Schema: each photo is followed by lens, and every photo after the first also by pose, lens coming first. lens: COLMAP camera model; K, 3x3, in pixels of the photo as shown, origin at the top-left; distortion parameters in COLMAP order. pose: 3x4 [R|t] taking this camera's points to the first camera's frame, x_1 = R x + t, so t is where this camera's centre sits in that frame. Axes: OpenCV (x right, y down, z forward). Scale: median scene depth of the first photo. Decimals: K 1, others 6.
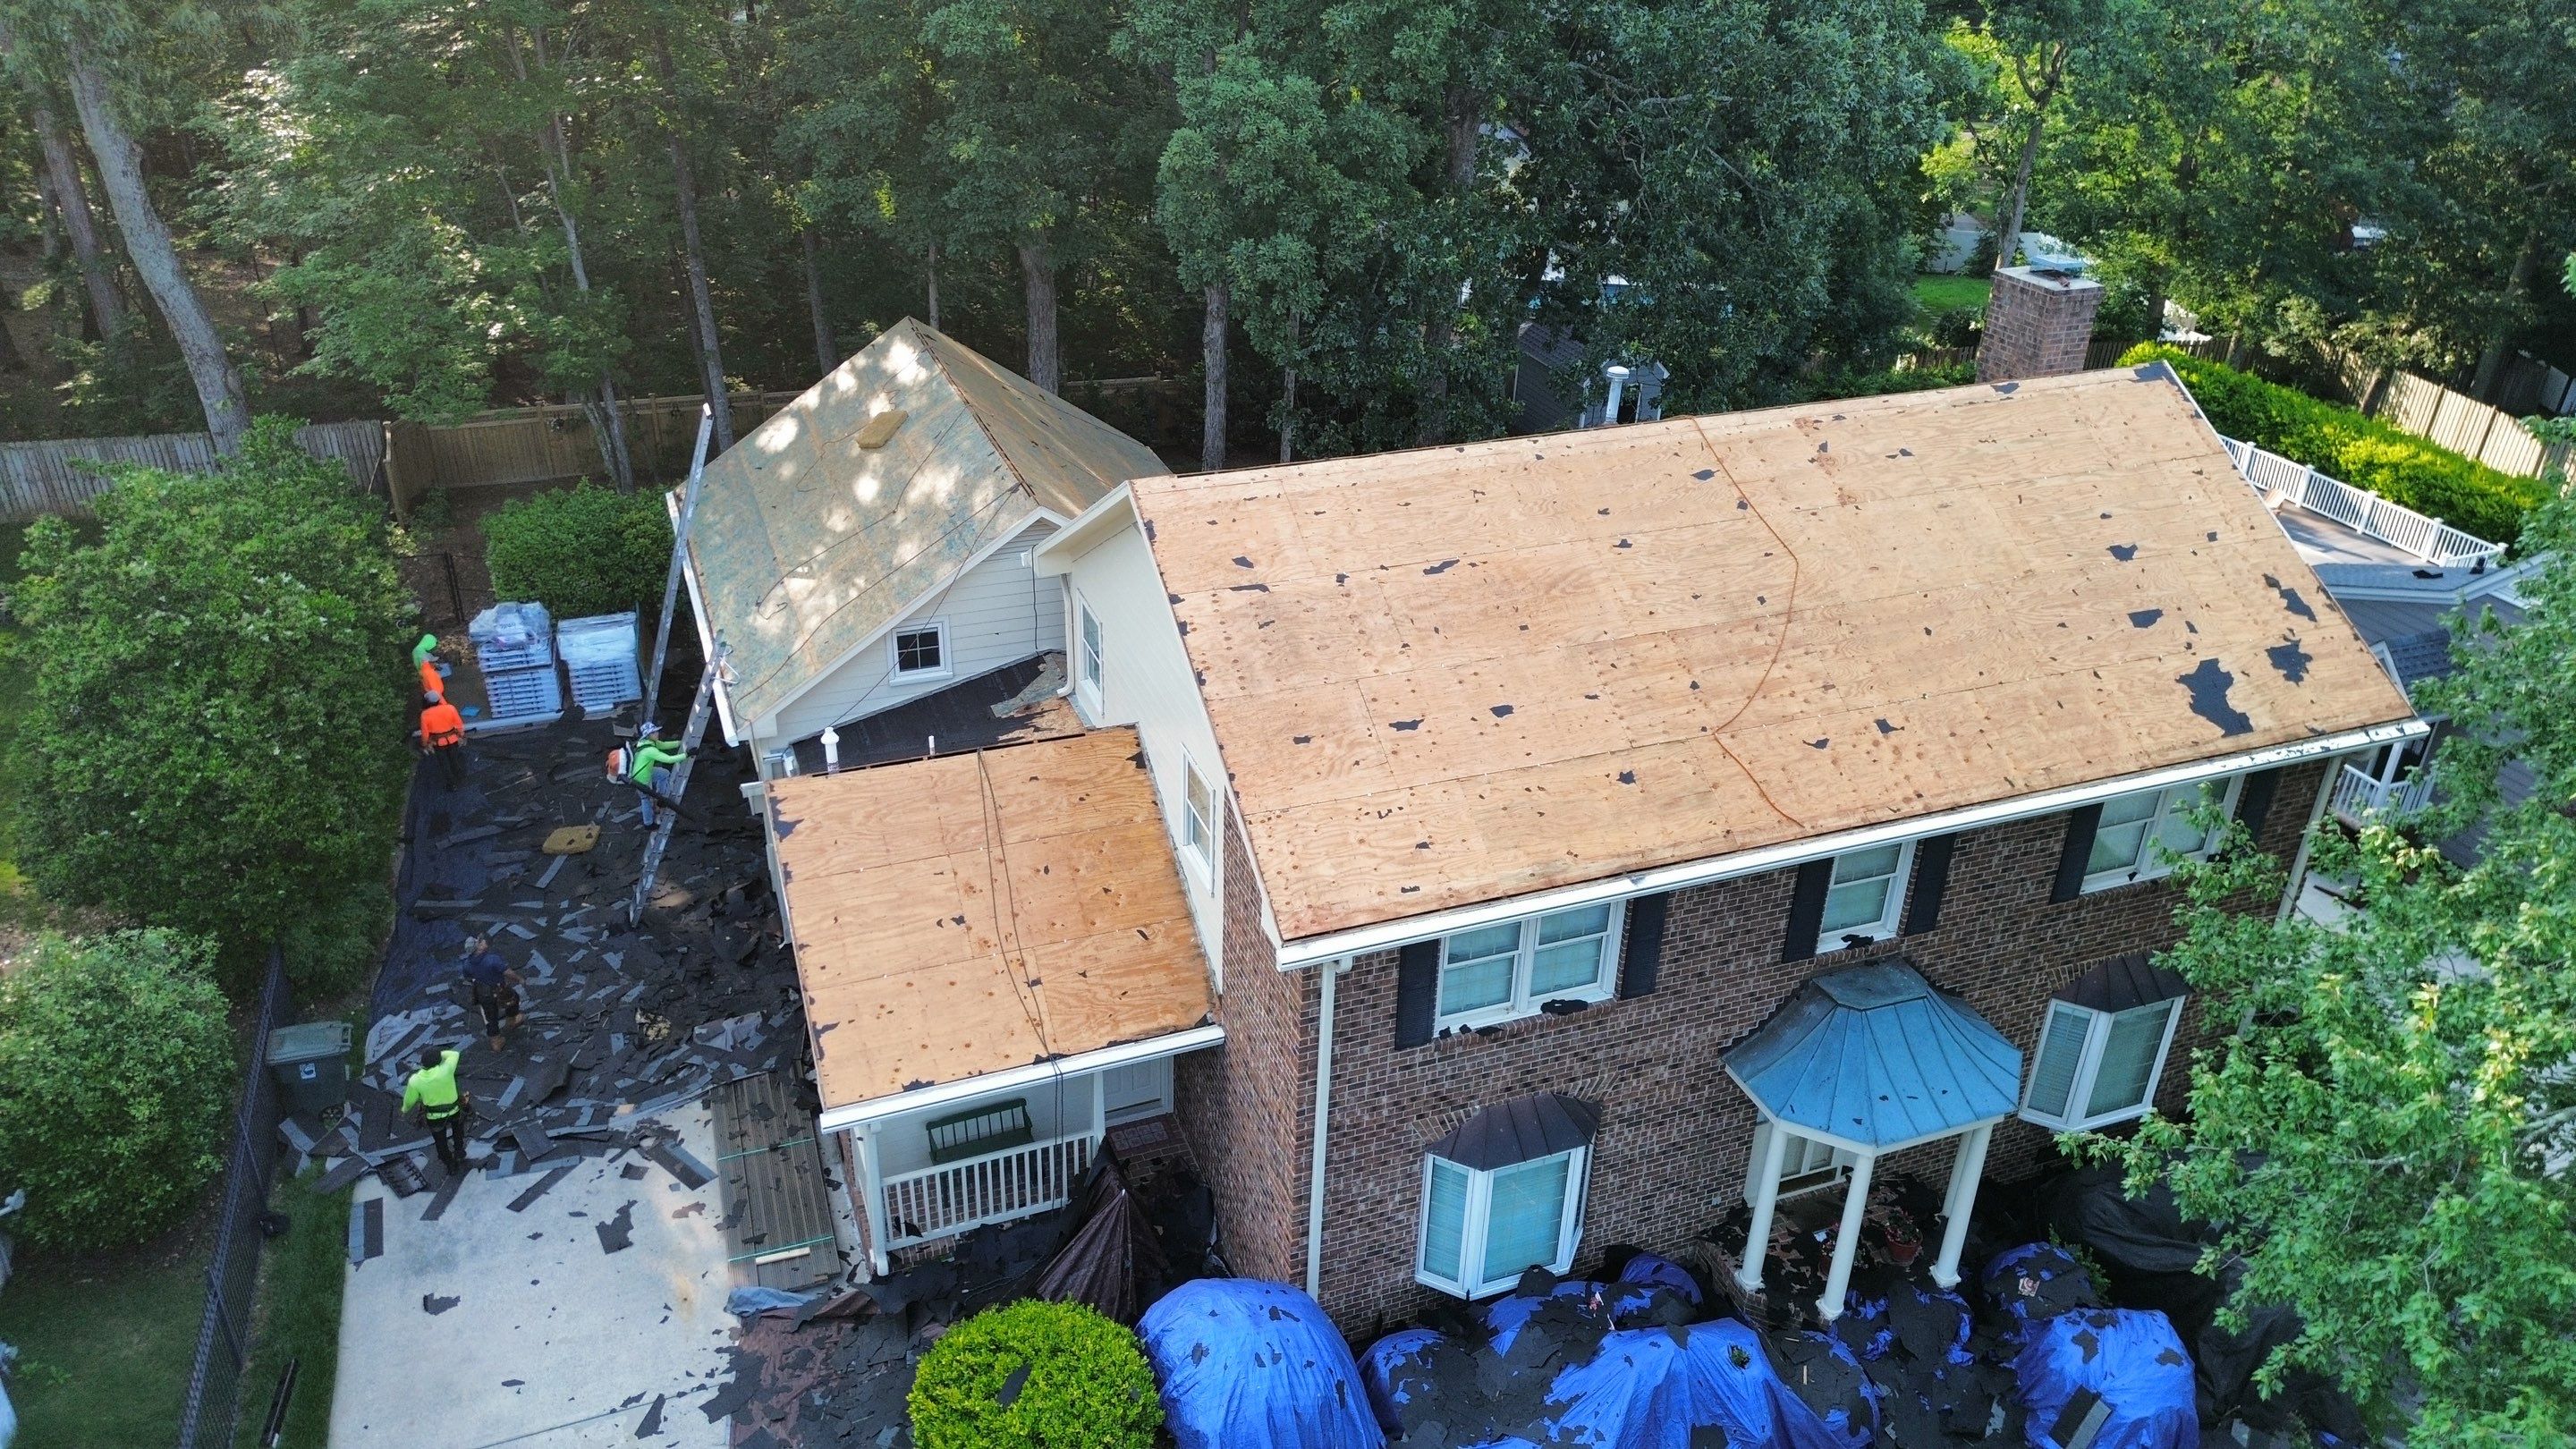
lens RADIAL K [[1799.1, 0, 1282.1], [0, 1799.1, 708.5], [0, 0, 1]] dist [0.040518, -0.044338]
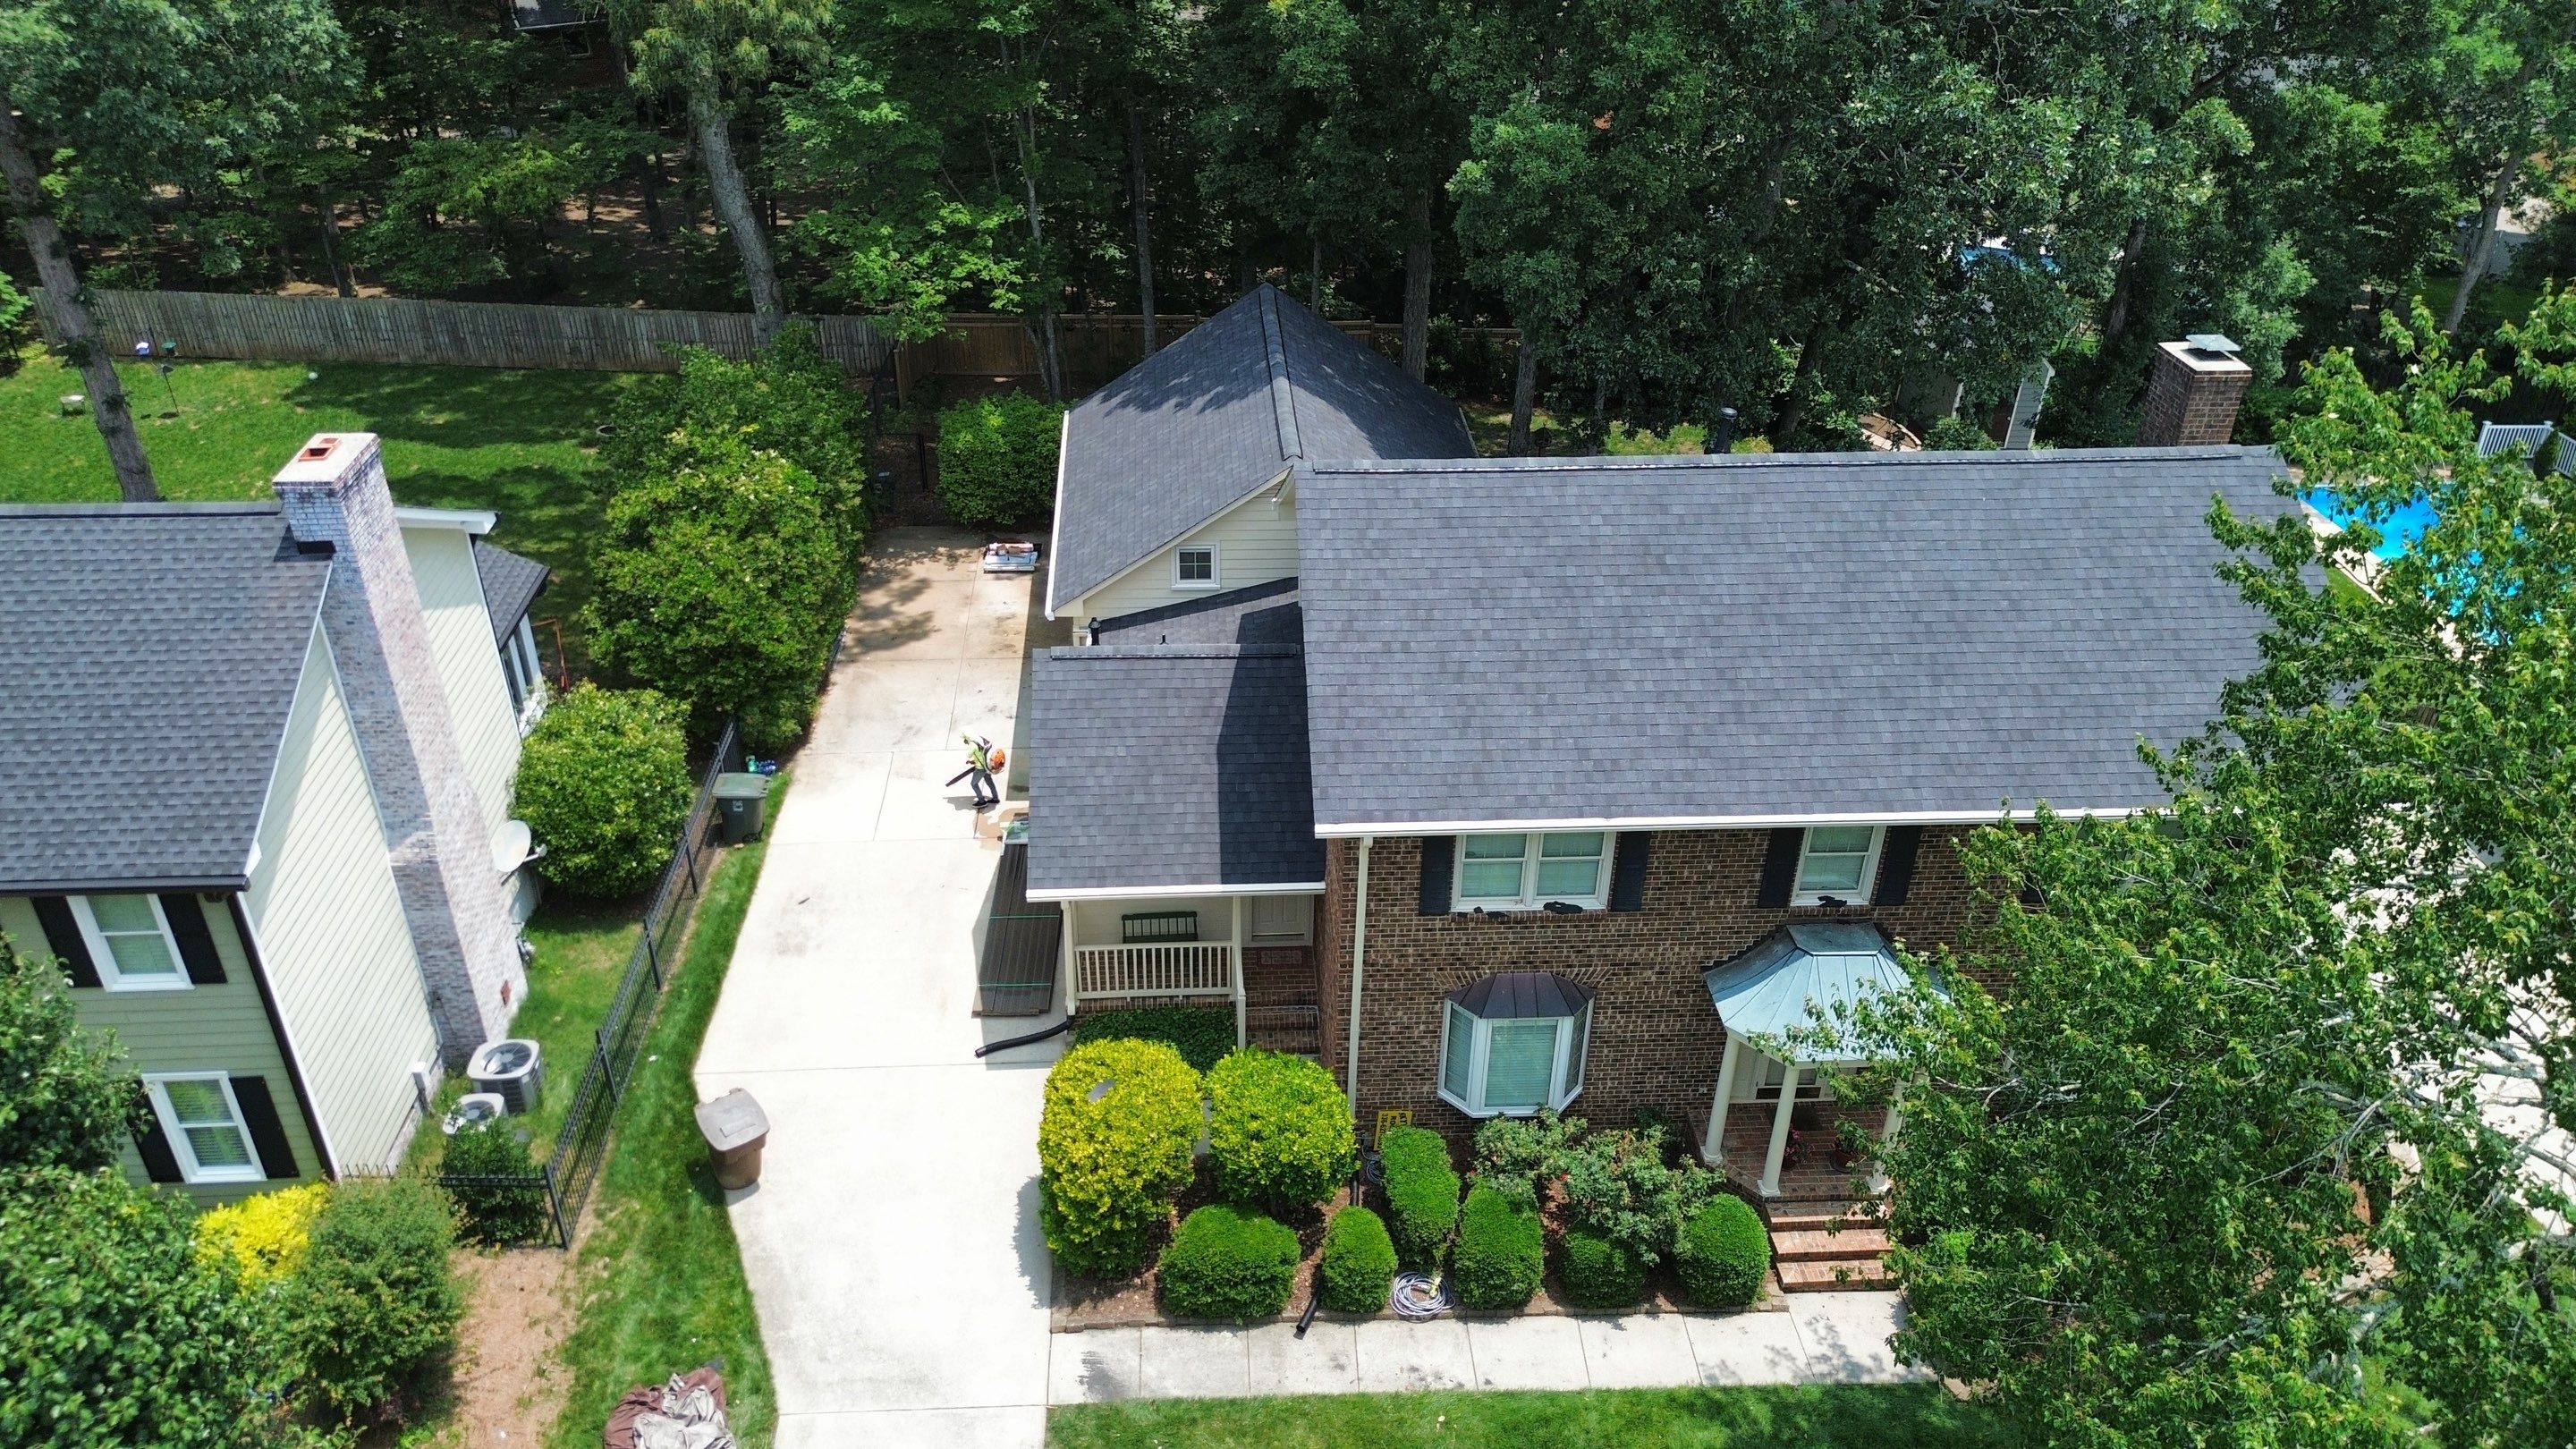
lens RADIAL K [[1773.7, 0, 1279.7], [0, 1773.7, 710.8], [0, 0, 1]] dist [0.037398, -0.040943]
pose [[0.952761, 0.147816, -0.265323, 0.256777], [-0.132324, 0.988331, 0.075449, -0.040077], [0.273379, -0.036776, 0.961203, -0.252383]]
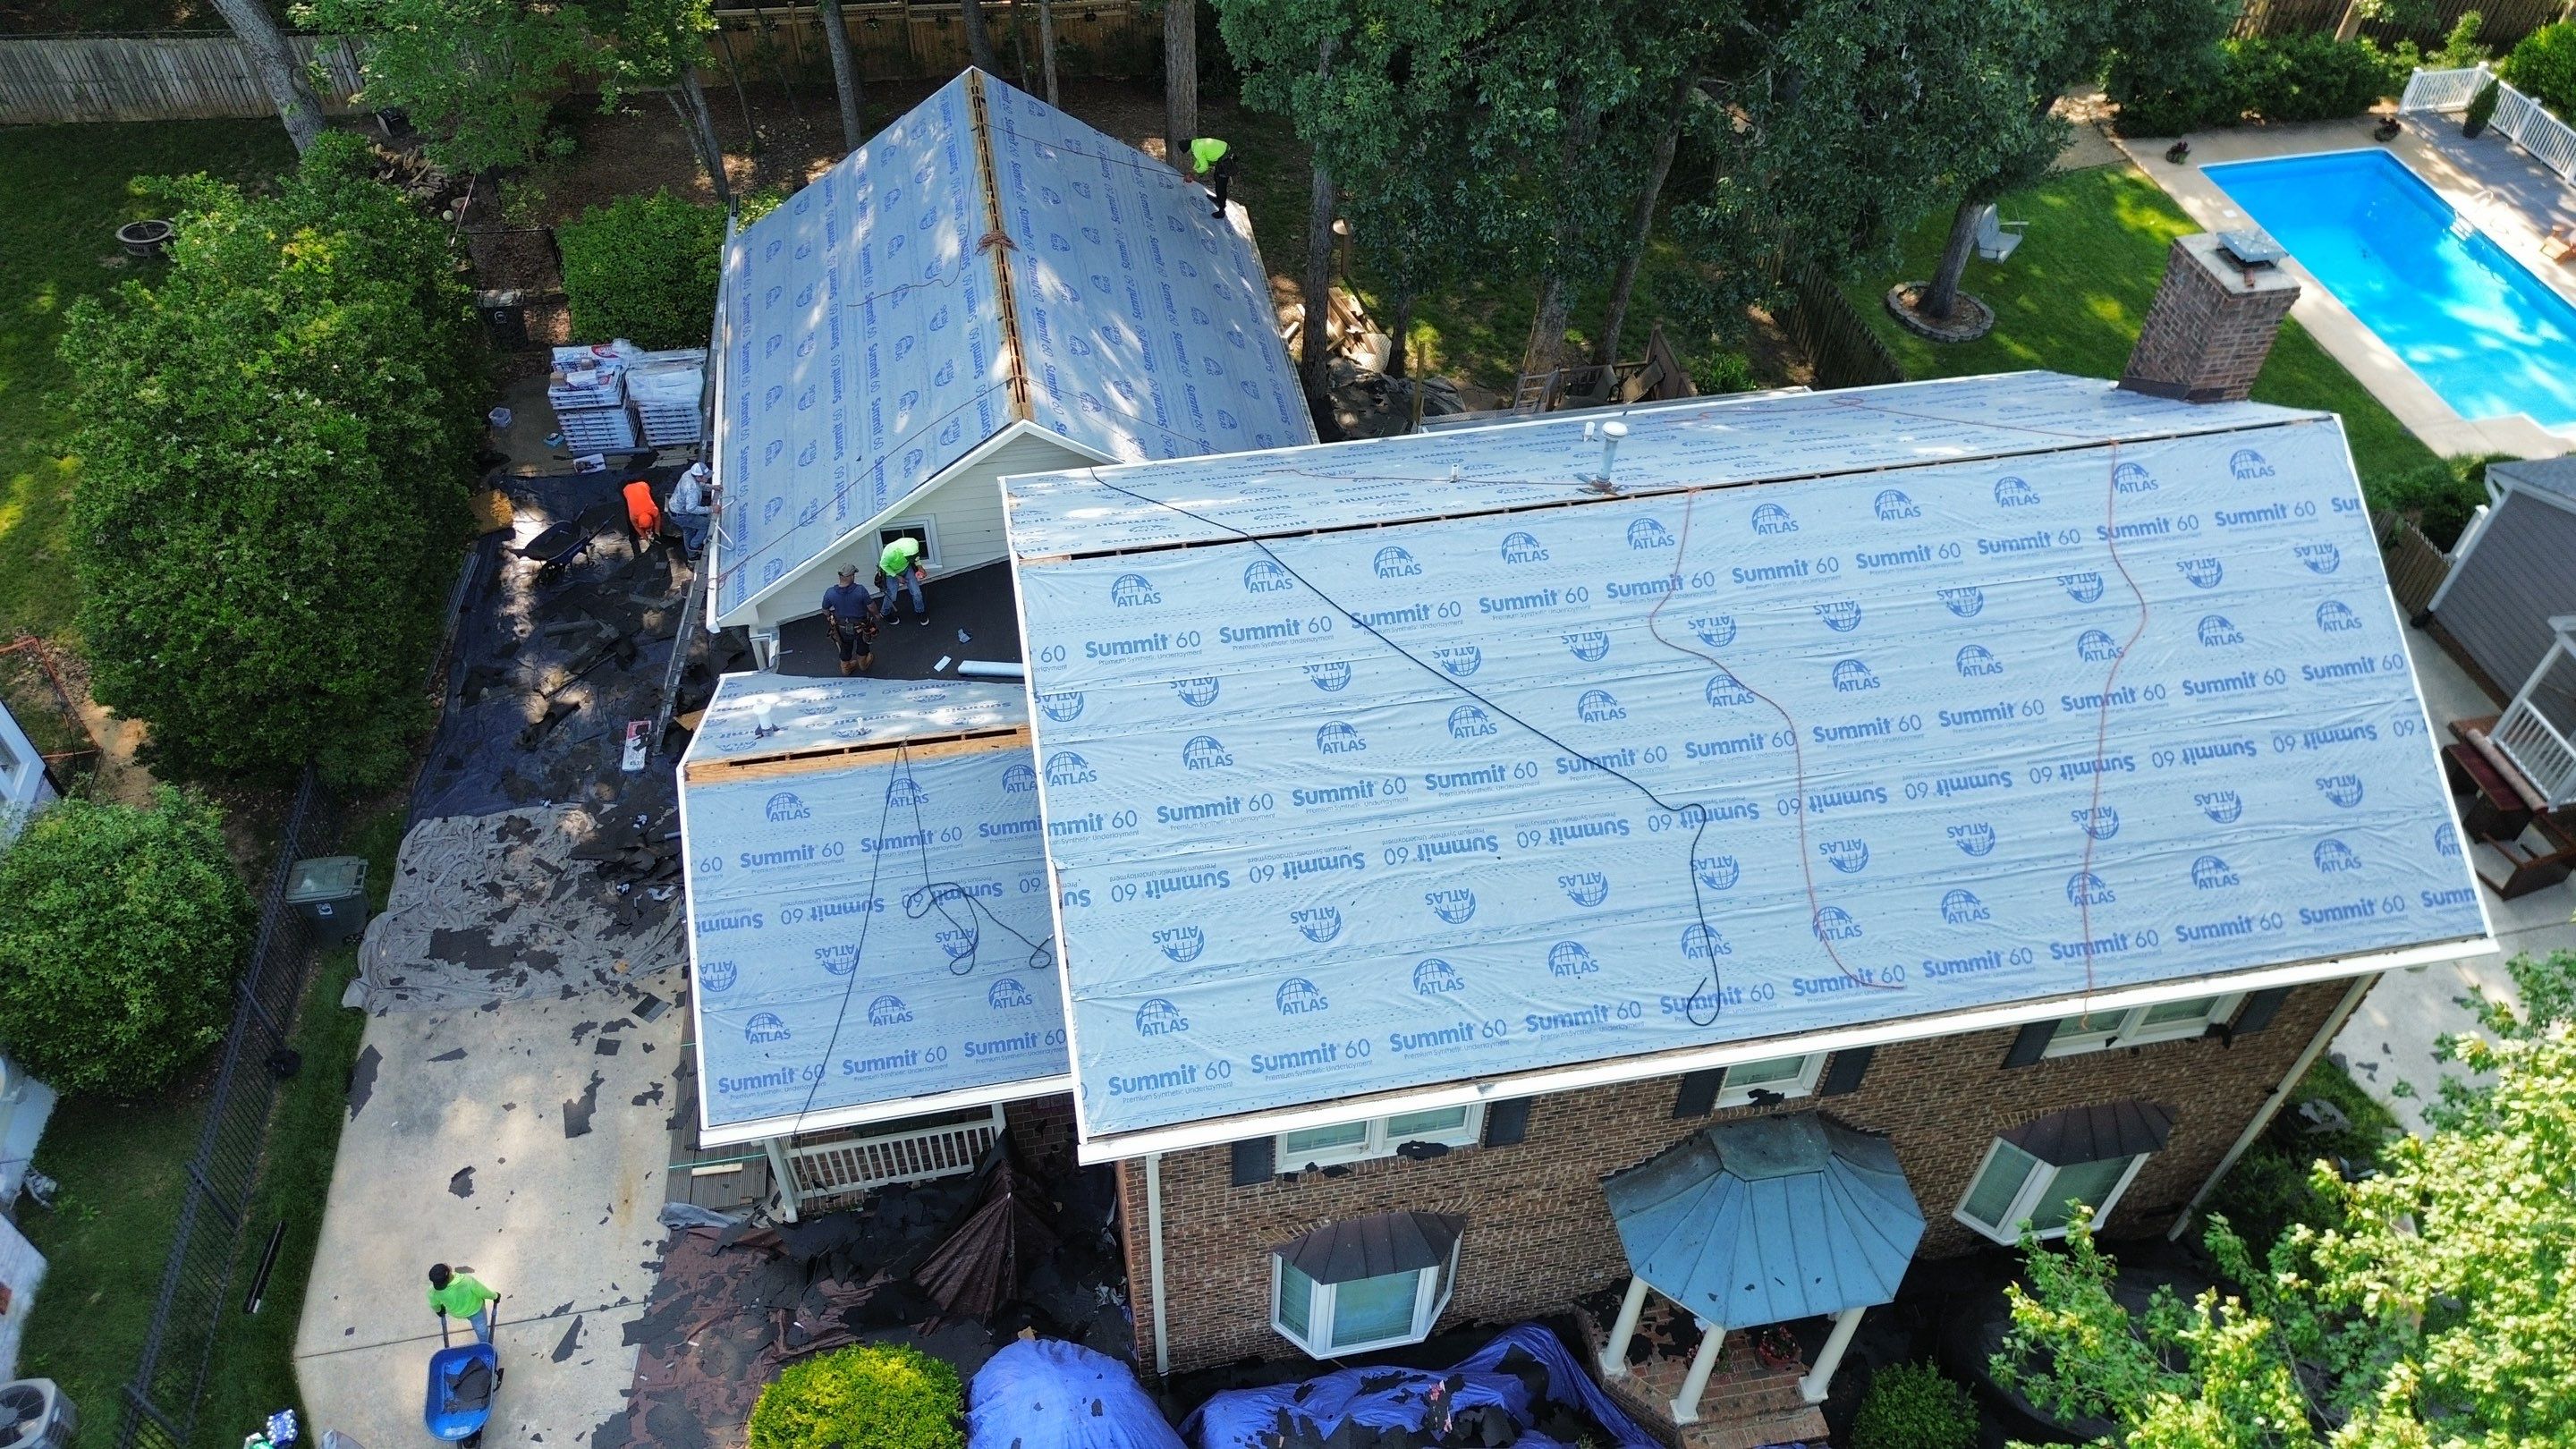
lens RADIAL K [[1799.1, 0, 1282.1], [0, 1799.1, 708.5], [0, 0, 1]] dist [0.040518, -0.044338]
pose [[0.983273, 0.127076, -0.130480, 0.163900], [-0.081897, 0.948355, 0.306457, -0.323784], [0.162685, -0.290645, 0.942899, 0.126983]]
